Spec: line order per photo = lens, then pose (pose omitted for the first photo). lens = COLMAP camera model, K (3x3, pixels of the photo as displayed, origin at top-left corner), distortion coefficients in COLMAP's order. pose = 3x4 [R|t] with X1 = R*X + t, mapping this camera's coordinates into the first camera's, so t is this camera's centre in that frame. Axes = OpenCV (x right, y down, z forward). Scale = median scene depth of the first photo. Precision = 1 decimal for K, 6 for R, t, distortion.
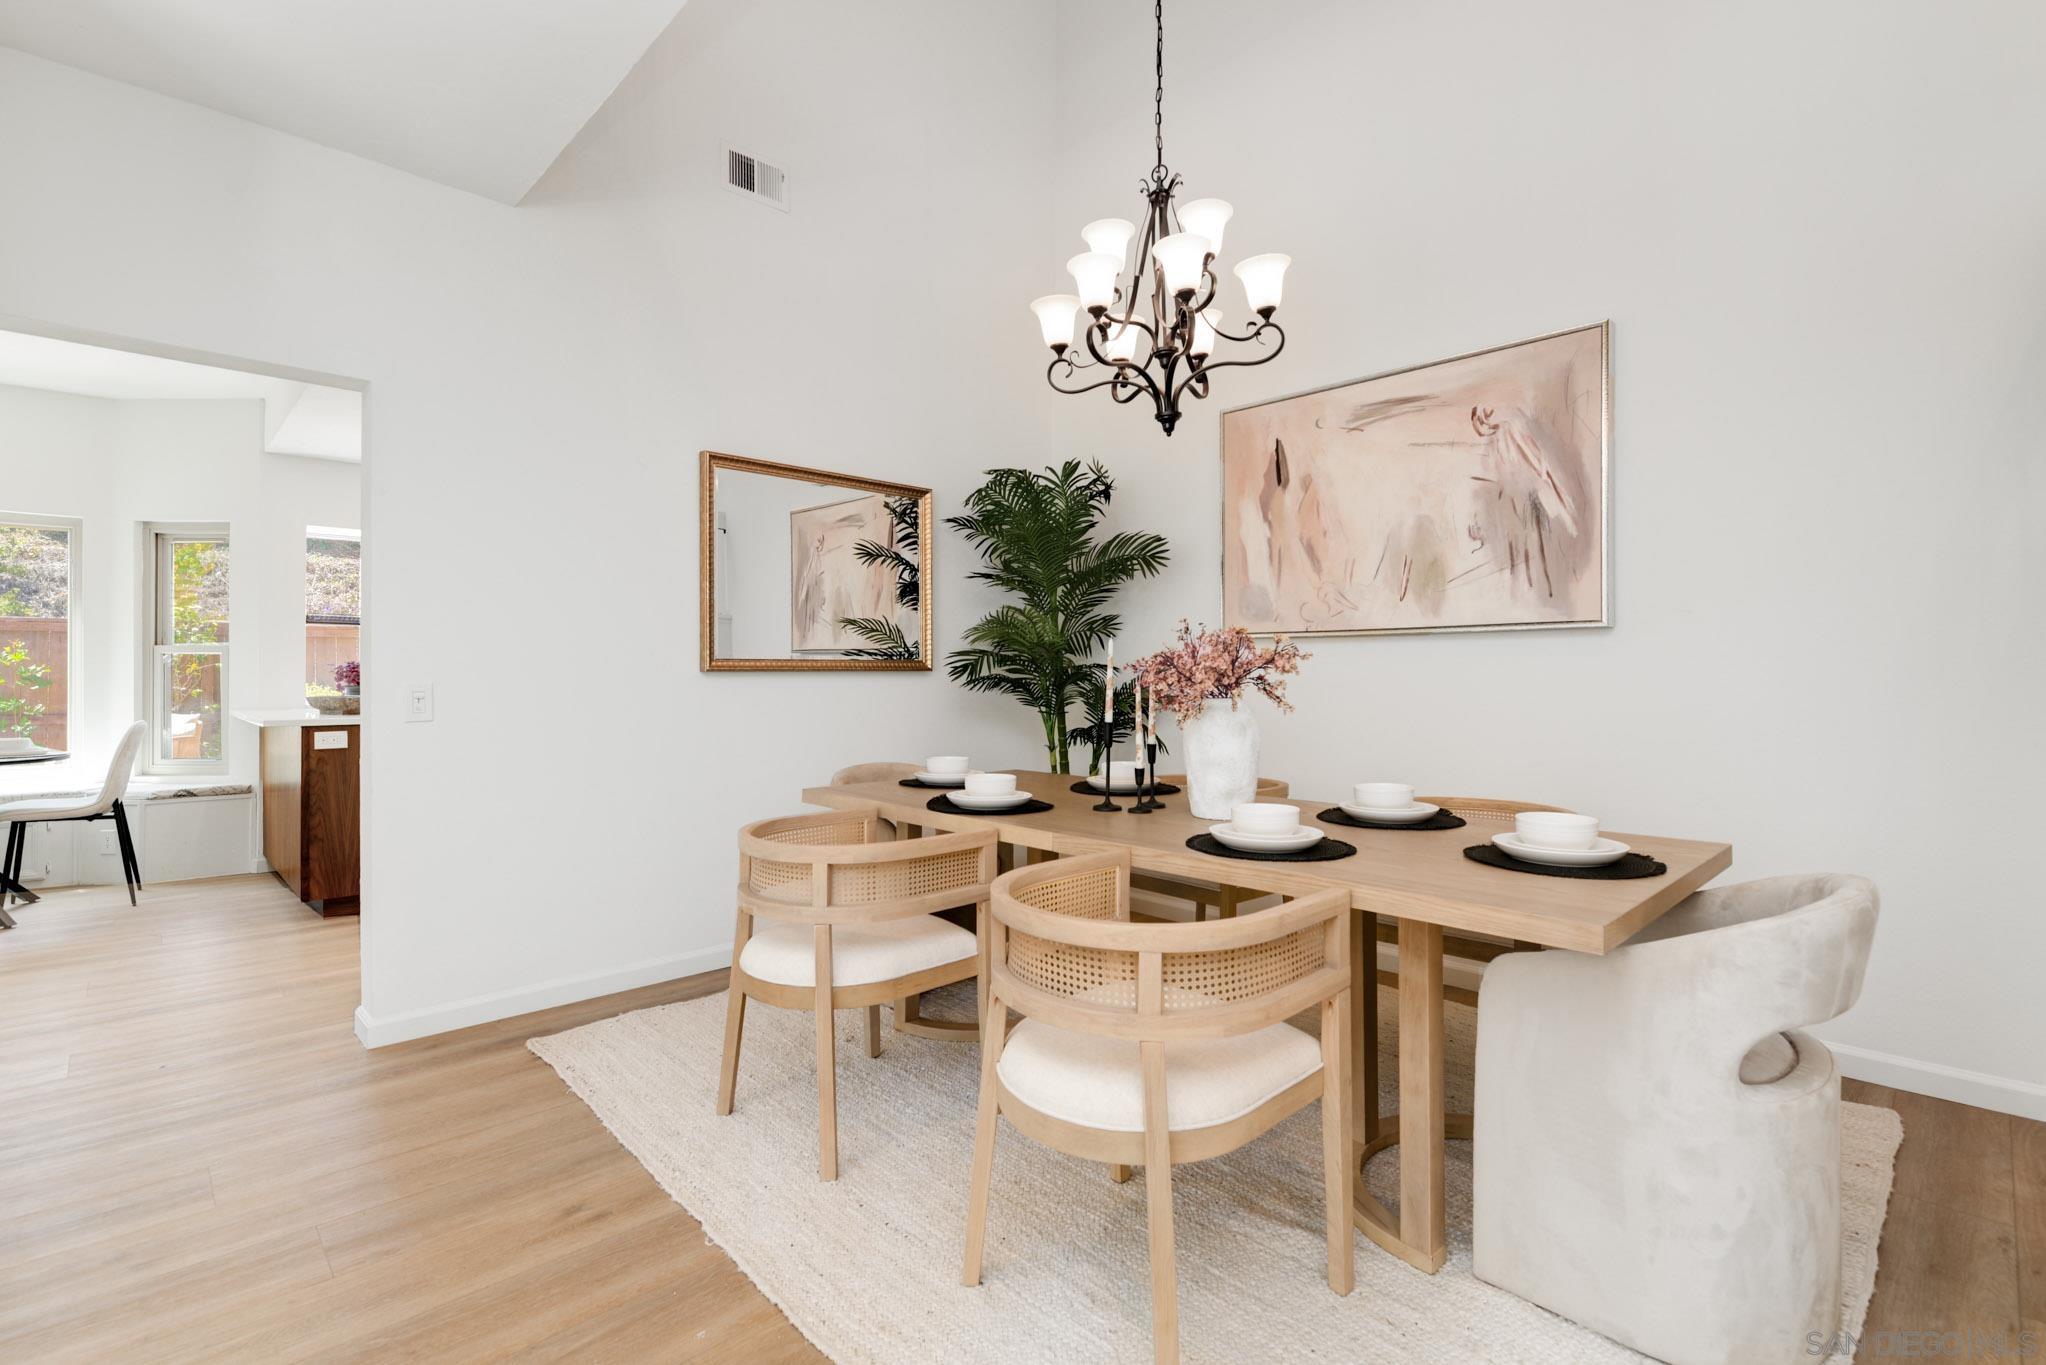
lens RADIAL K [[931.1, 0, 1026.1], [0, 931.1, 679.1], [0, 0, 1]] dist [-0.004164, -0.001687]
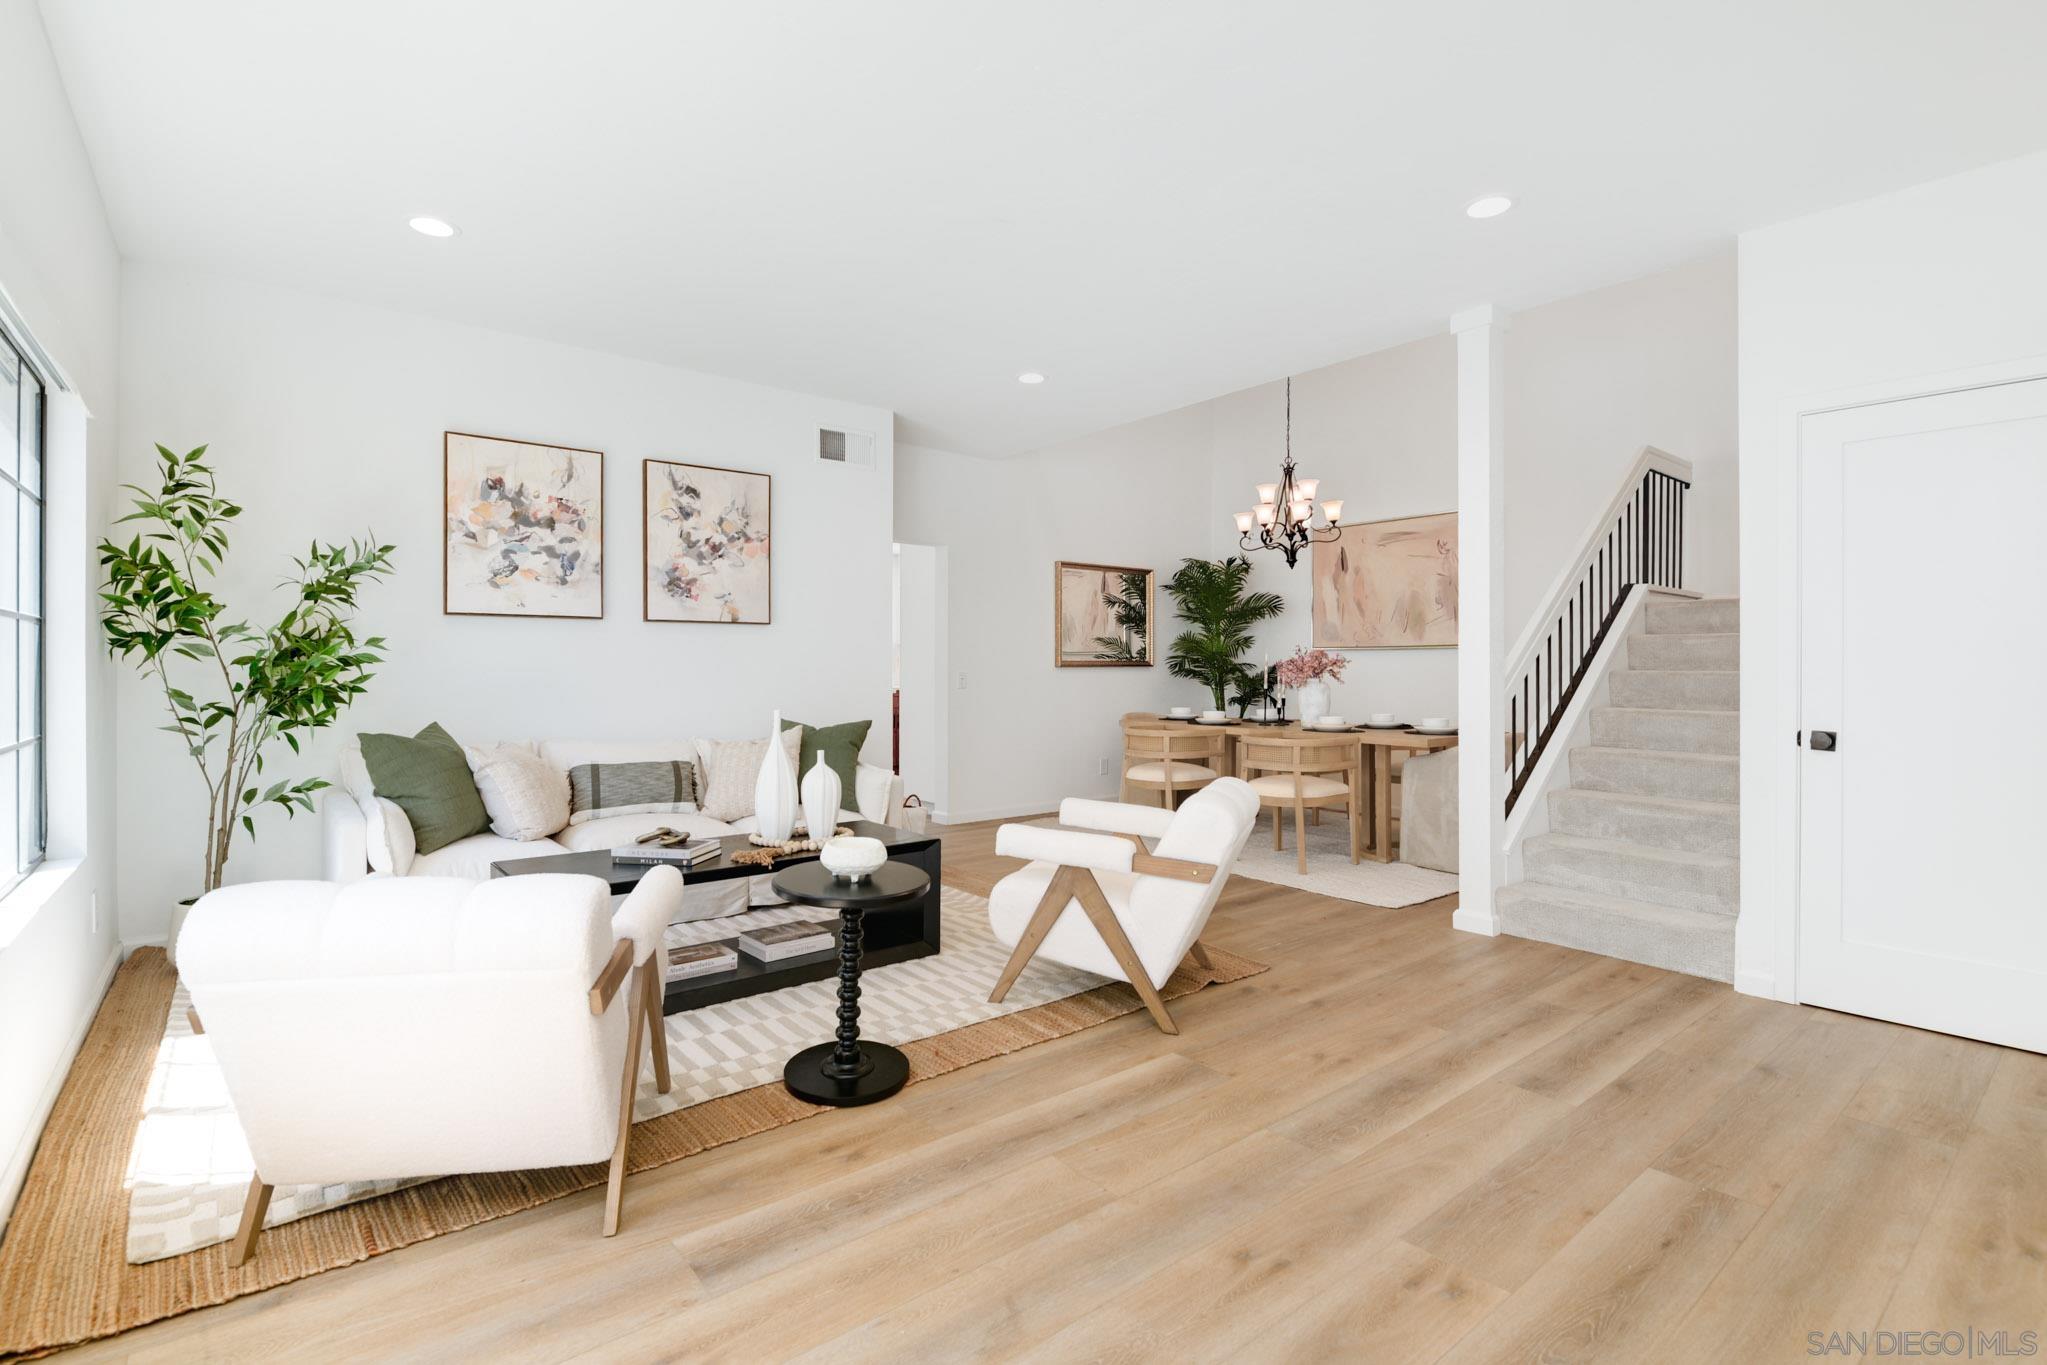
lens RADIAL K [[931.6, 0, 1006.1], [0, 931.6, 675.7], [0, 0, 1]] dist [-0.004164, -0.001687]
pose [[0.994948, 0.001747, -0.100378, -0.218203], [-0.001574, 0.999997, 0.001805, 0.006638], [0.100380, -0.001637, 0.994948, -0.944389]]
